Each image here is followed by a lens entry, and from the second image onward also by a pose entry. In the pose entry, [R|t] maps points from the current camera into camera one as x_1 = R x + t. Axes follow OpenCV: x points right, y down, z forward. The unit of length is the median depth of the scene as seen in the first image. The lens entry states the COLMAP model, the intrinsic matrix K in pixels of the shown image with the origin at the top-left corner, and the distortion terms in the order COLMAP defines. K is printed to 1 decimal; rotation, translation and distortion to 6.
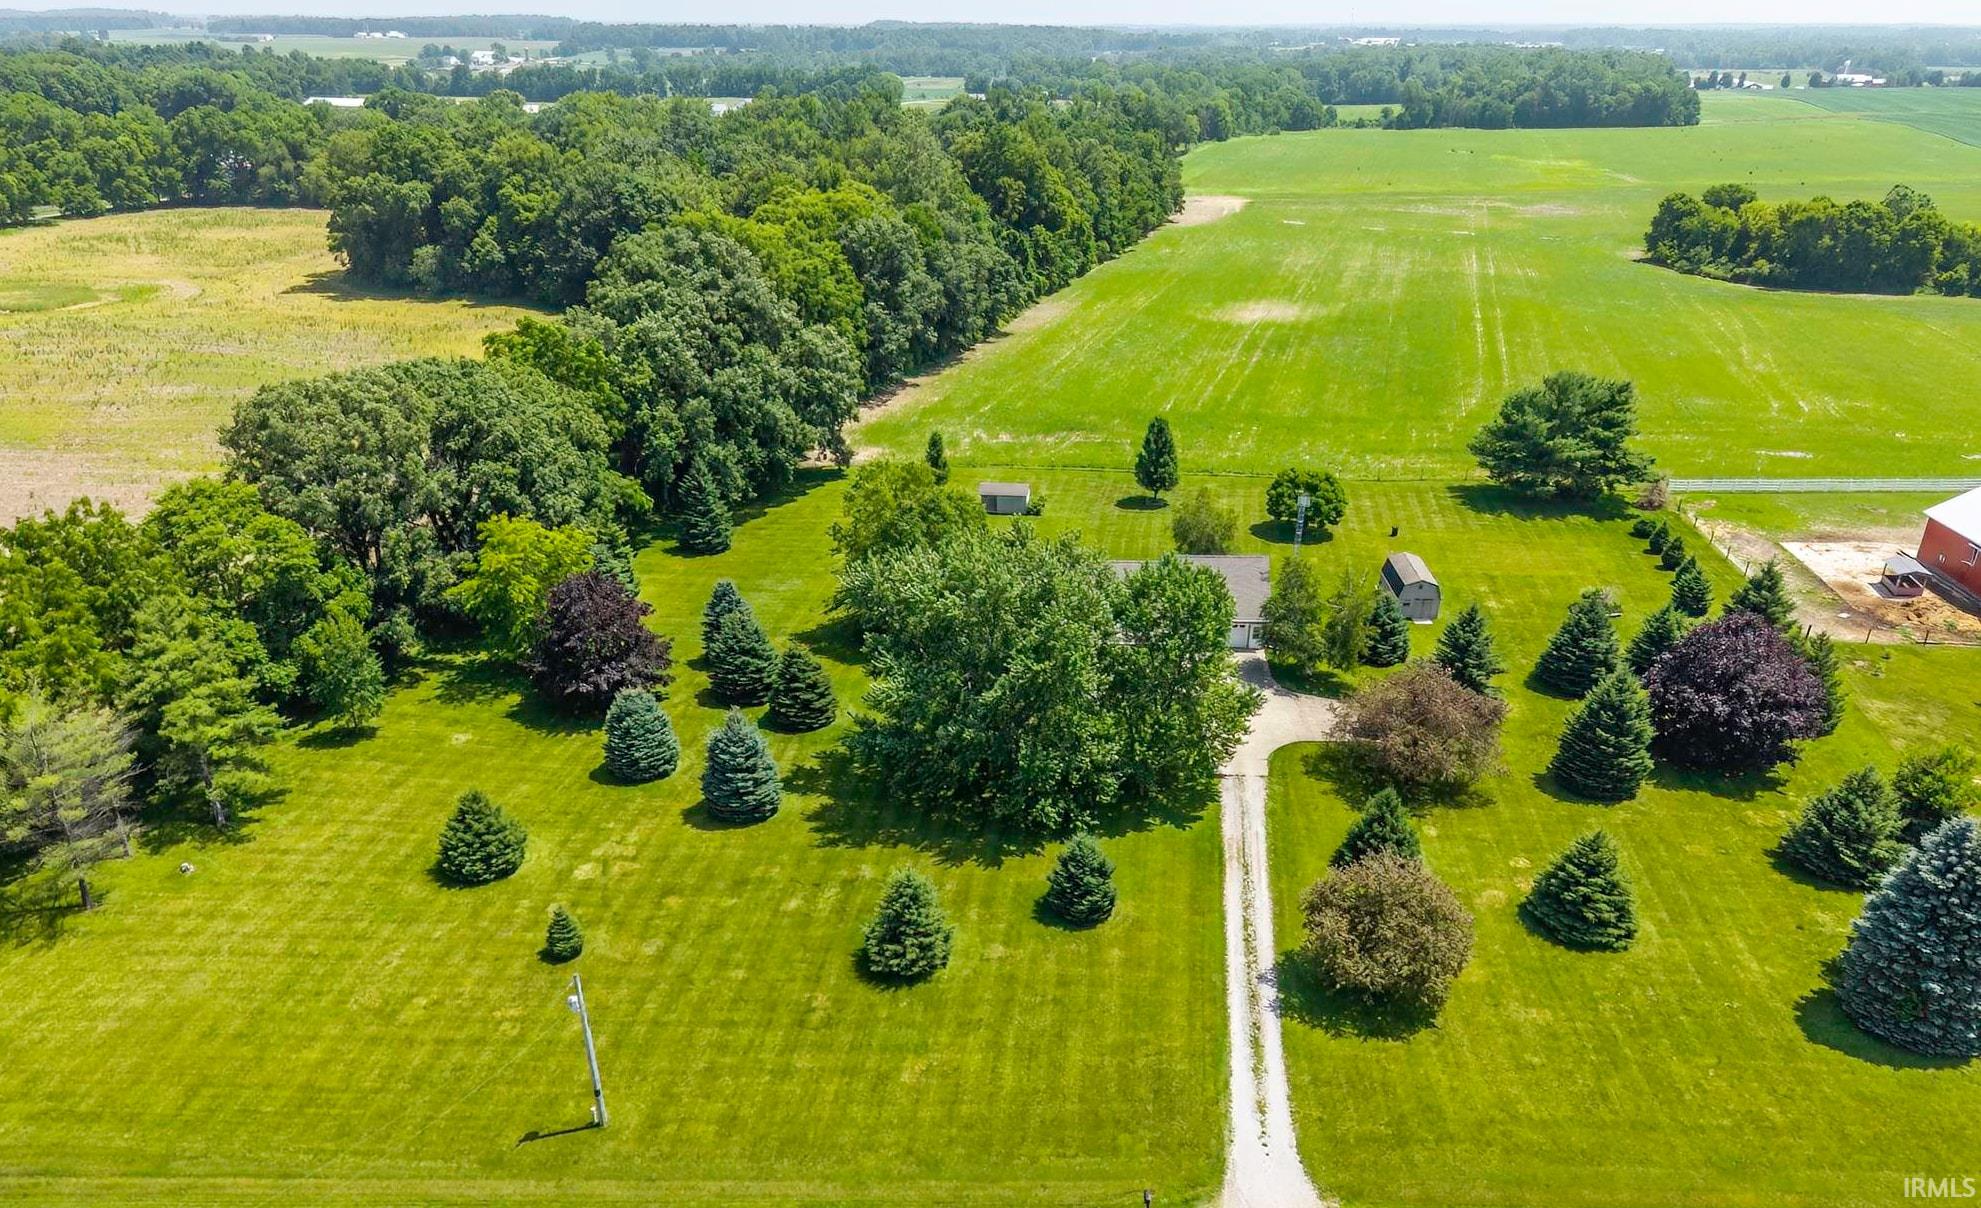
lens RADIAL K [[1458.0, 0, 990.5], [0, 1458.0, 604.0], [0, 0, 1]] dist [0.049771, -0.006274]
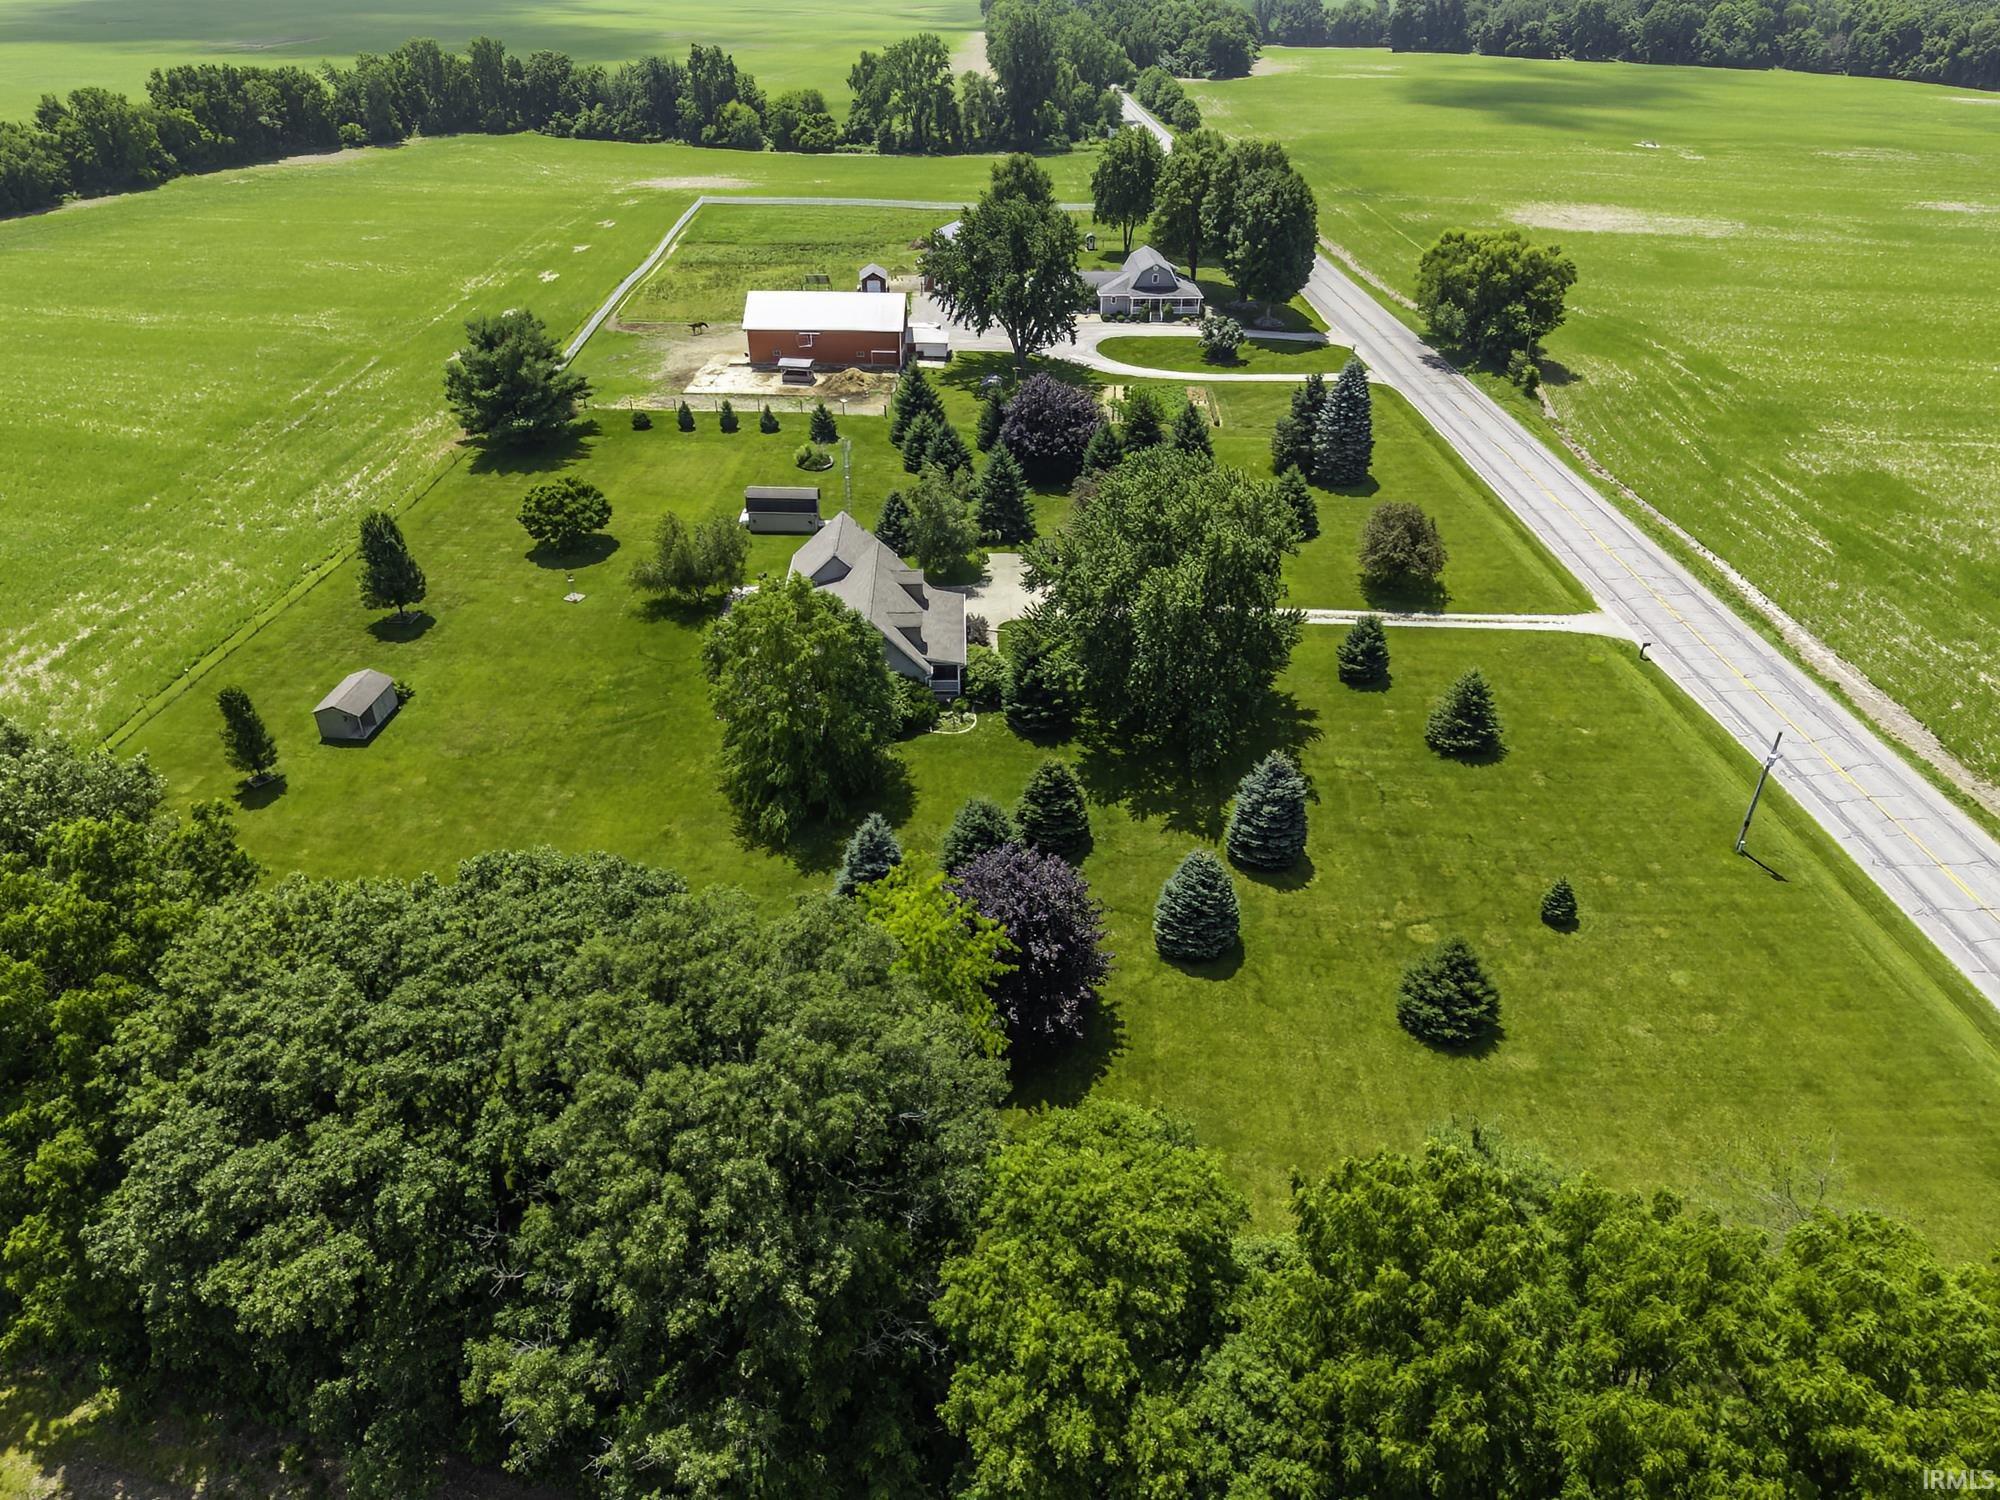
lens RADIAL K [[1325.3, 0, 1000.0], [0, 1325.3, 750.0], [0, 0, 1]] dist [0.045959, -0.026001]
pose [[-0.050790, -0.542273, 0.838666, -0.541851], [0.373578, 0.768472, 0.519510, -0.273260], [-0.926207, 0.339693, 0.163551, 0.619232]]
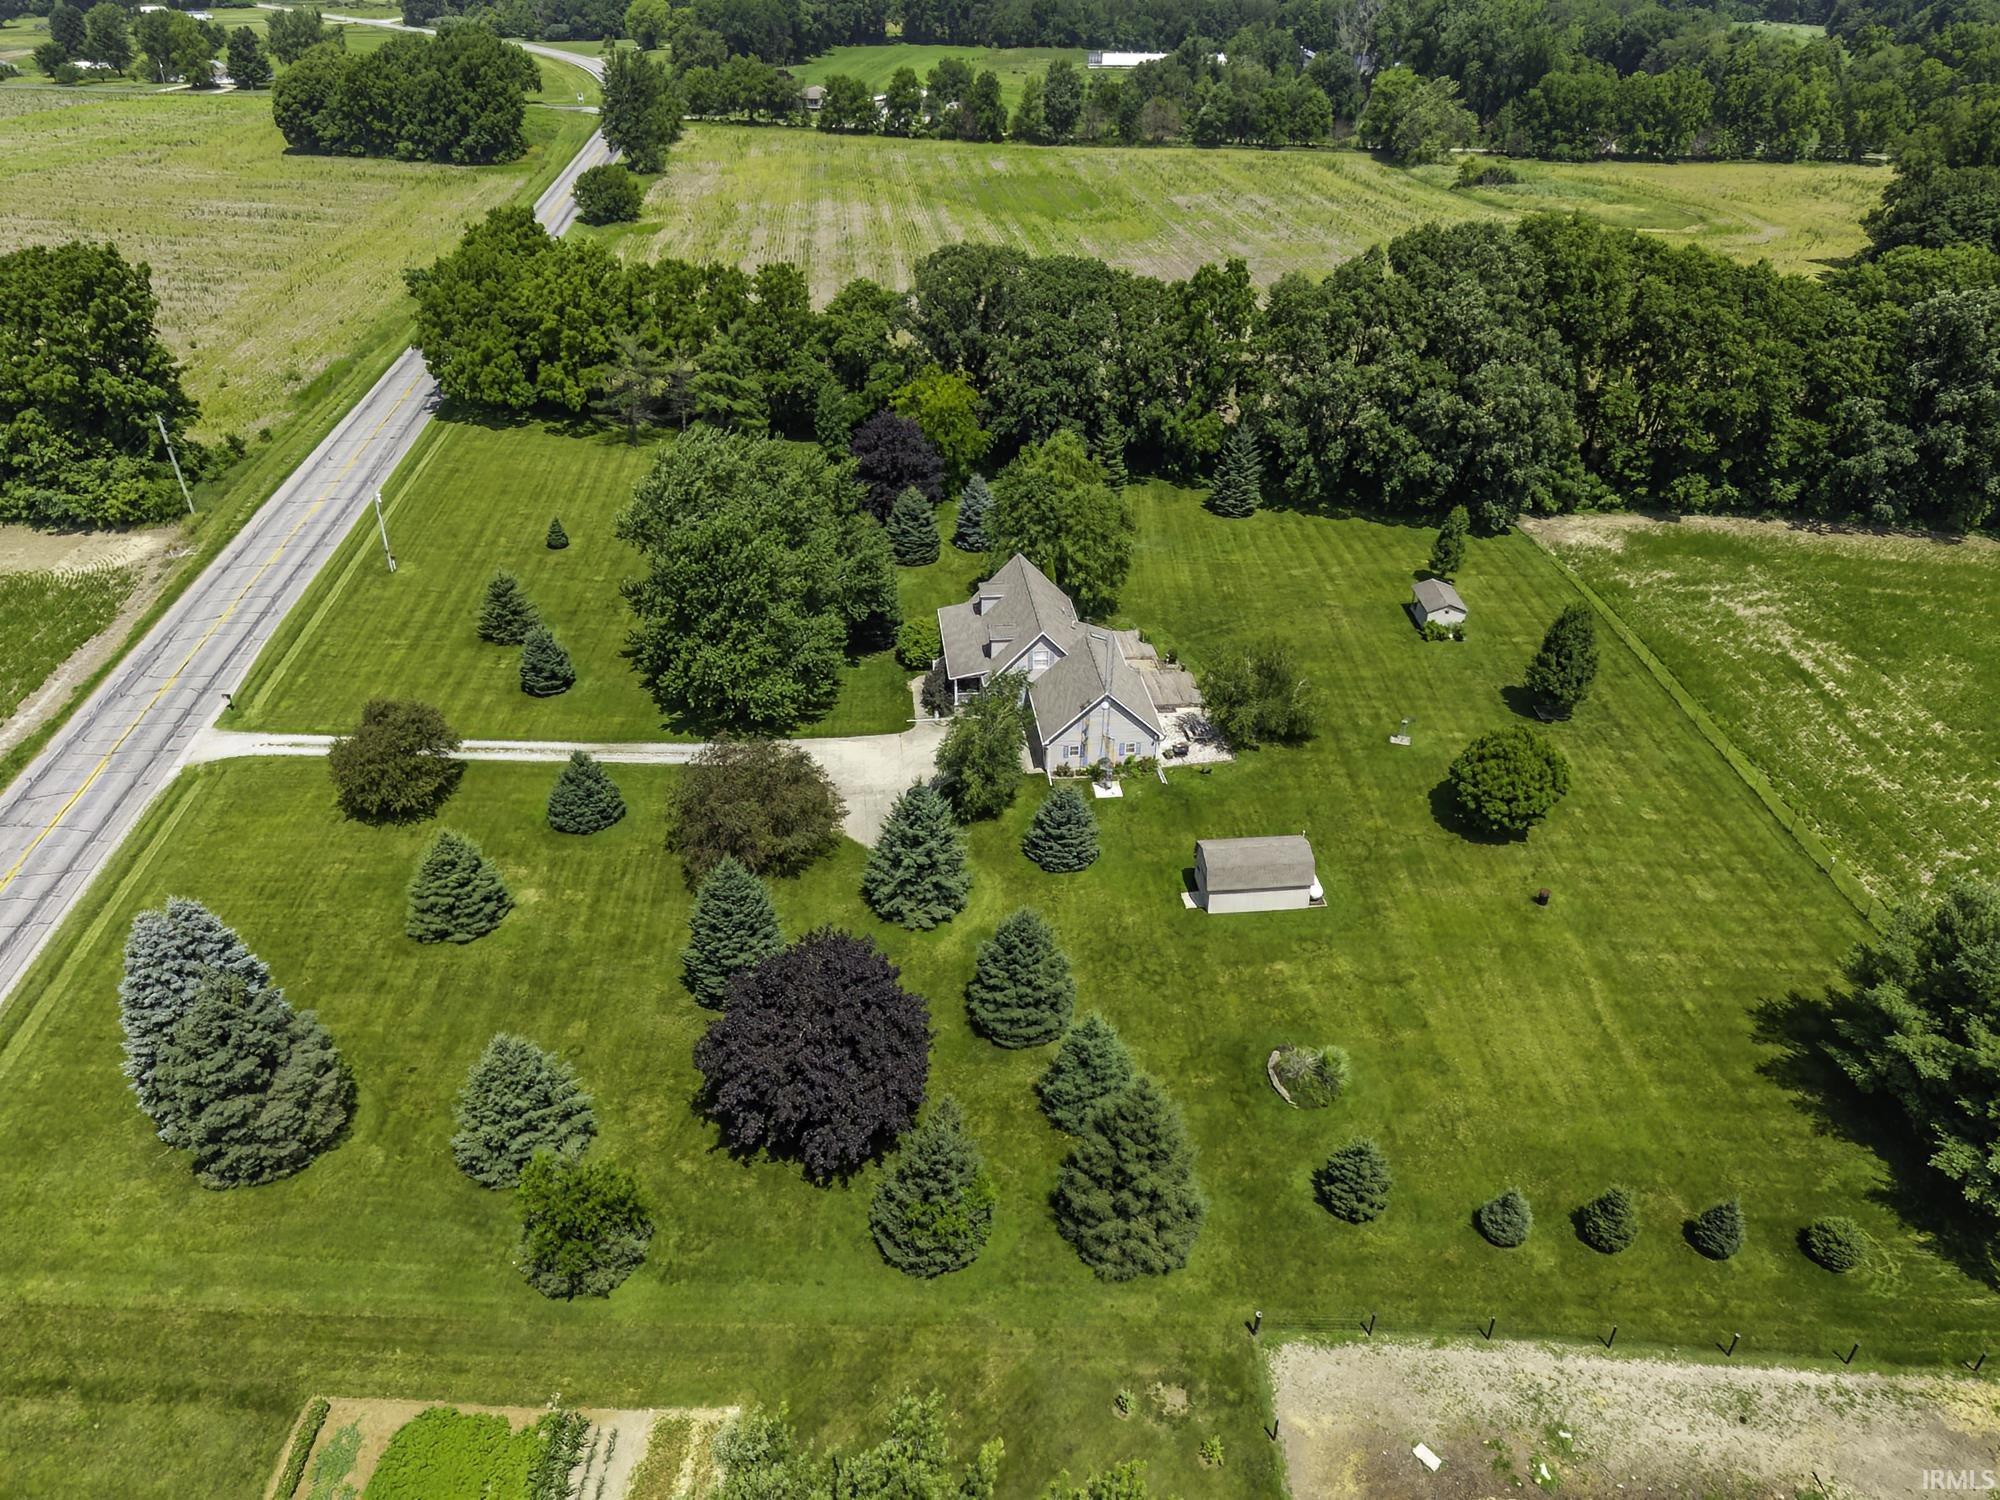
lens RADIAL K [[1356.8, 0, 994.8], [0, 1356.8, 737.5], [0, 0, 1]] dist [0.049785, -0.035164]
pose [[0.130178, 0.503102, -0.854366, 0.670546], [-0.389061, 0.818506, 0.422705, -0.245052], [0.911968, 0.277374, 0.302289, 0.551640]]
